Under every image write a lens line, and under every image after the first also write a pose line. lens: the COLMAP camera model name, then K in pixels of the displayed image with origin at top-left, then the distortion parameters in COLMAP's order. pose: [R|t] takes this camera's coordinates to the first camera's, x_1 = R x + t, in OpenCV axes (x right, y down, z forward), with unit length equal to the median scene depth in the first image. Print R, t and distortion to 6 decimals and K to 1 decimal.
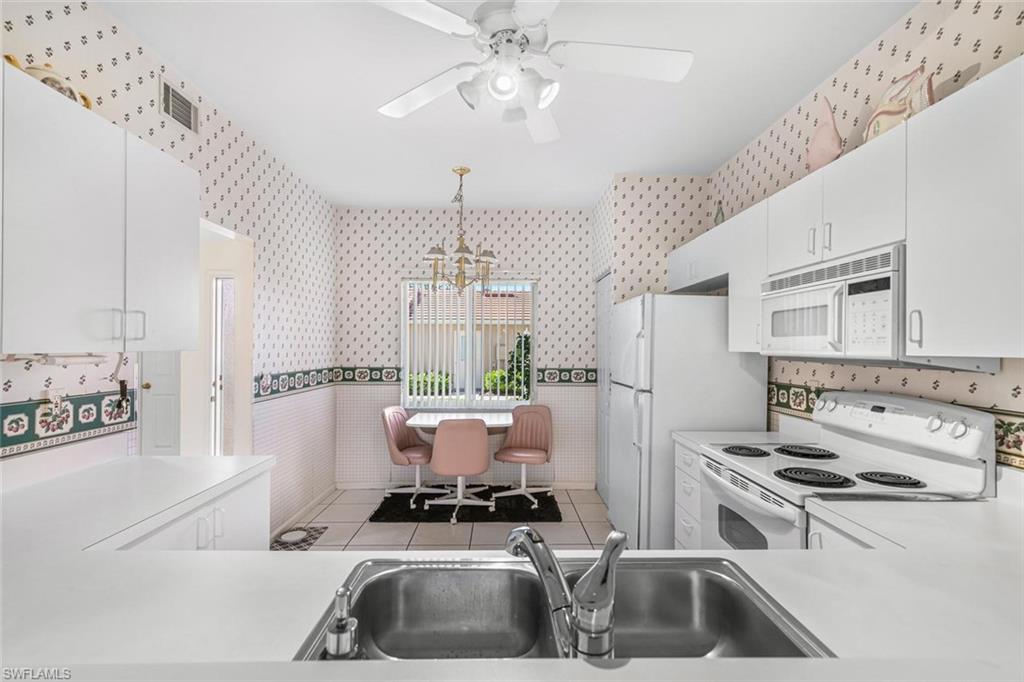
lens RADIAL K [[464.0, 0, 512.0], [0, 464.0, 341.0], [0, 0, 1]] dist [-0.000535, -0.000415]
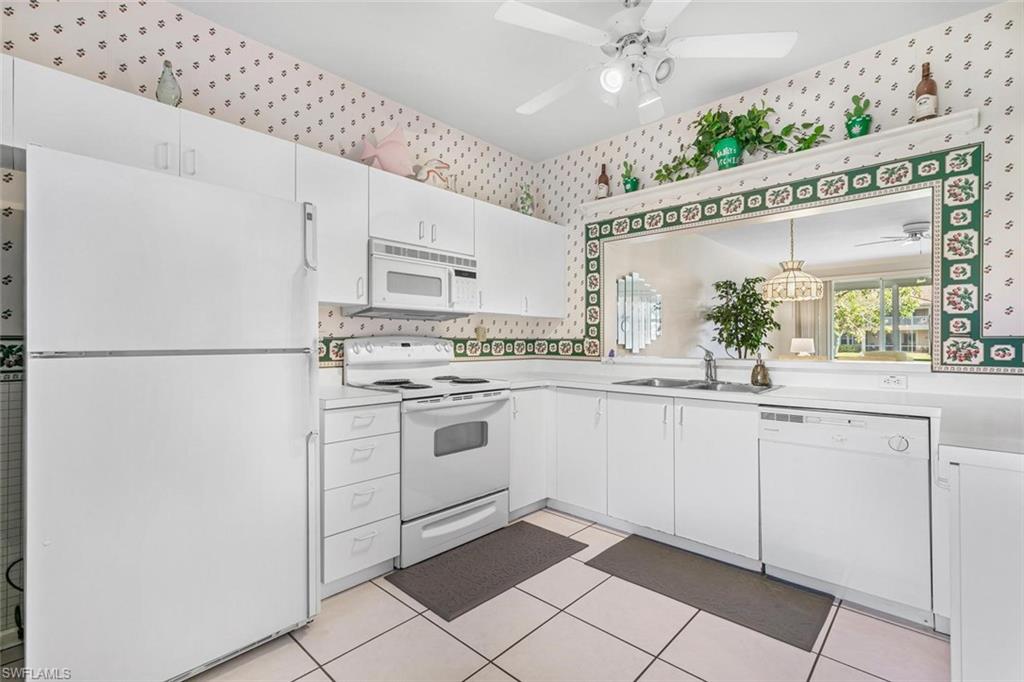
lens RADIAL K [[464.0, 0, 512.0], [0, 464.0, 341.0], [0, 0, 1]] dist [-0.000535, -0.000415]
pose [[-0.721150, -0.004954, 0.692762, -0.504561], [-0.012609, 0.999903, -0.005975, 0.121834], [-0.692665, -0.013044, -0.721142, 1.662971]]
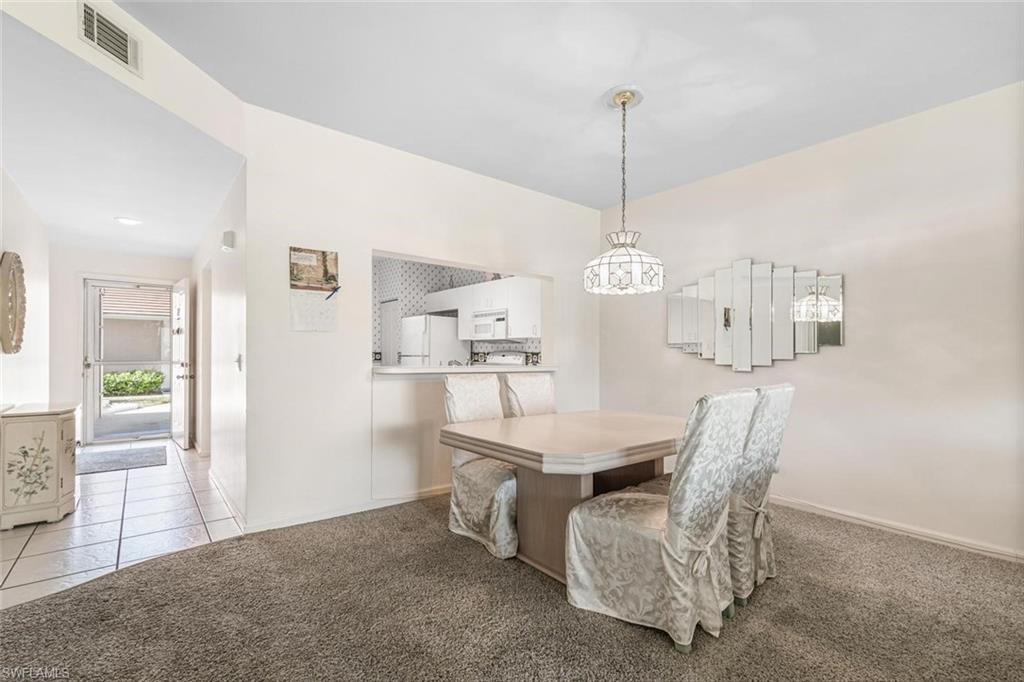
lens RADIAL K [[466.6, 0, 512.0], [0, 466.6, 352.4], [0, 0, 1]] dist [0.000565, -0.000130]
pose [[0.795413, 0.004042, 0.606054, -1.048779], [-0.010508, 0.999919, 0.007122, 0.087371], [-0.605976, -0.012033, 0.795392, -1.498941]]
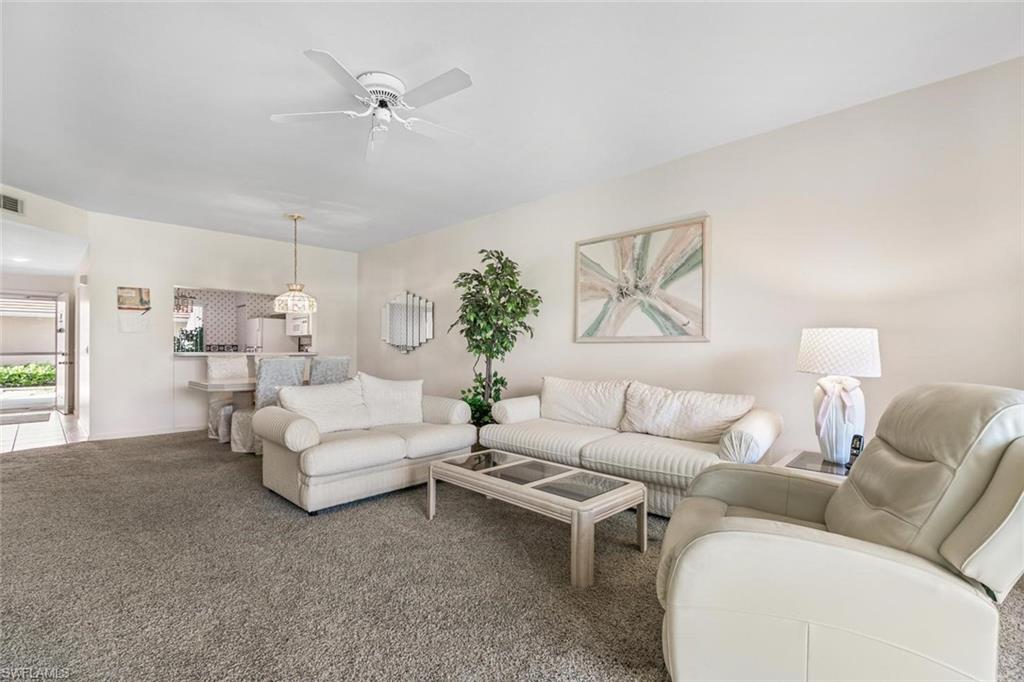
lens RADIAL K [[464.0, 0, 512.0], [0, 464.0, 341.0], [0, 0, 1]] dist [-0.000535, -0.000415]
pose [[0.714530, 0.004629, 0.699590, -0.961903], [-0.004337, 0.999988, -0.002187, 0.082940], [-0.699592, -0.001471, 0.714541, -3.385767]]
